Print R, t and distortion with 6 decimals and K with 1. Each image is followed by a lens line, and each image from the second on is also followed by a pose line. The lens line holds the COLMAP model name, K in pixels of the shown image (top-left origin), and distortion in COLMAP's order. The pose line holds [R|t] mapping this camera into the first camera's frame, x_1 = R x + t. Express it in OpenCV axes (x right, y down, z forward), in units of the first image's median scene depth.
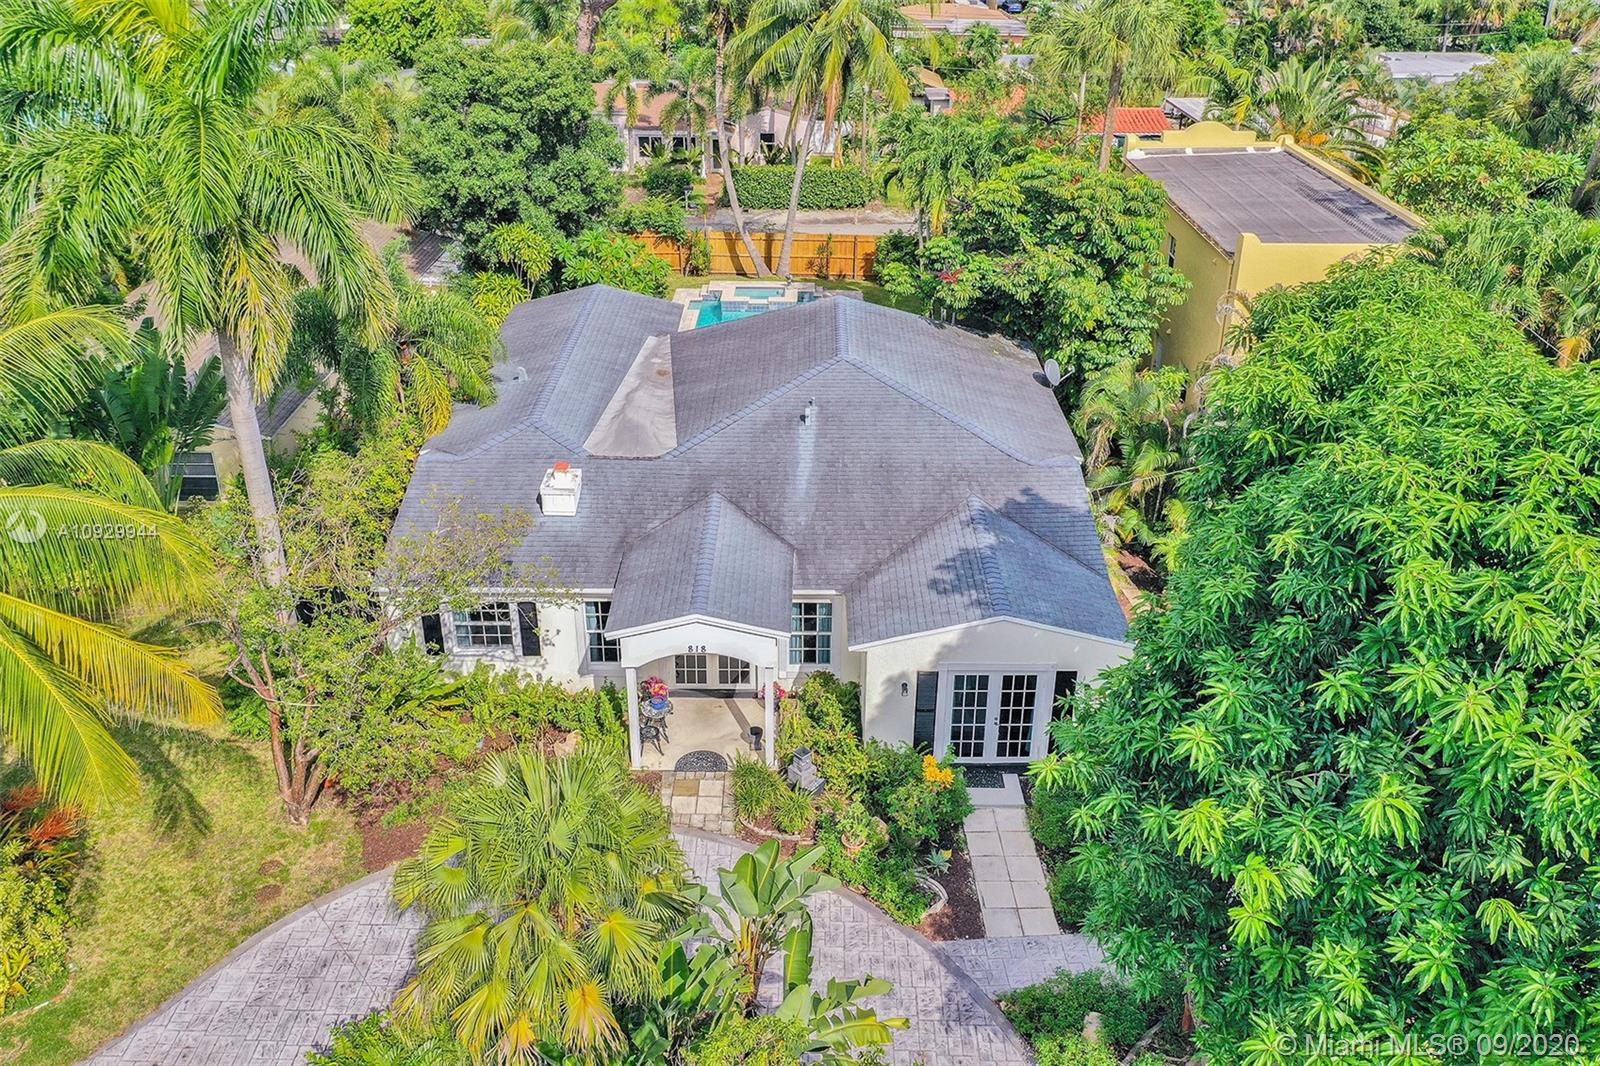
lens RADIAL K [[1287.5, 0, 808.0], [0, 1287.5, 466.8], [0, 0, 1]] dist [-0.006189, -0.001783]
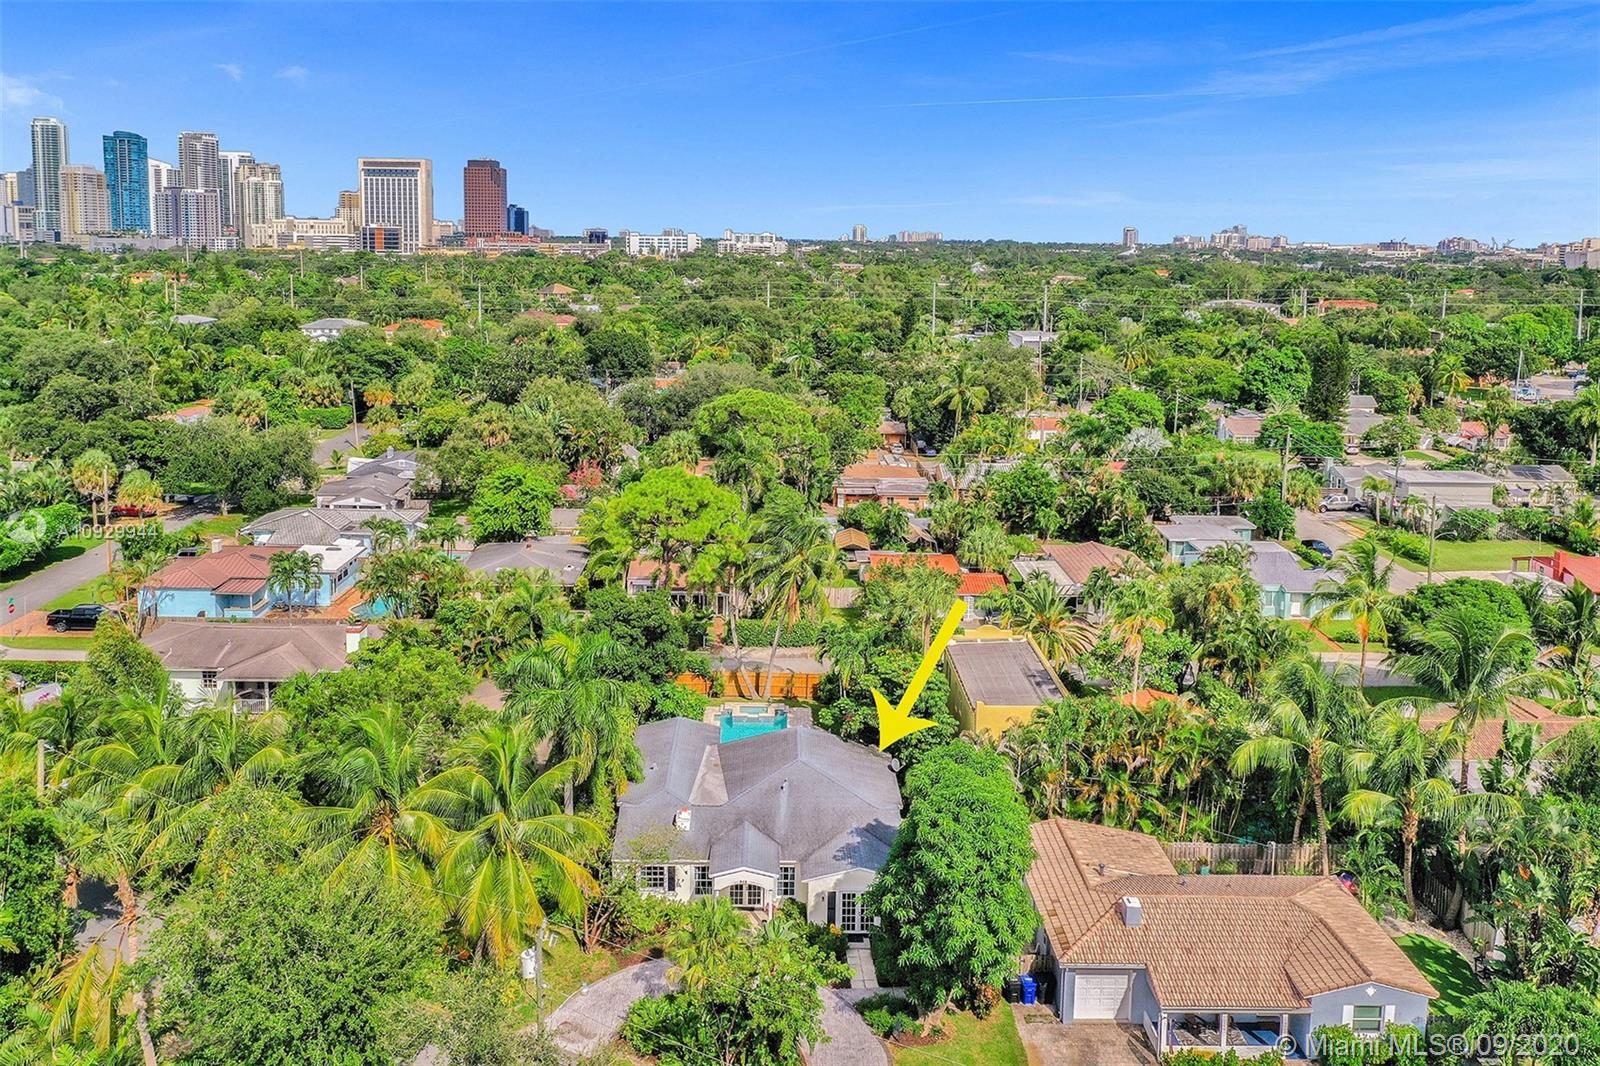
lens RADIAL K [[1307.4, 0, 782.5], [0, 1307.4, 393.4], [0, 0, 1]] dist [0.003966, -0.001674]
pose [[0.999946, 0.002310, 0.010121, -0.032241], [0.000967, 0.949955, -0.312384, 0.026180], [-0.010336, 0.312377, 0.949902, -1.651329]]
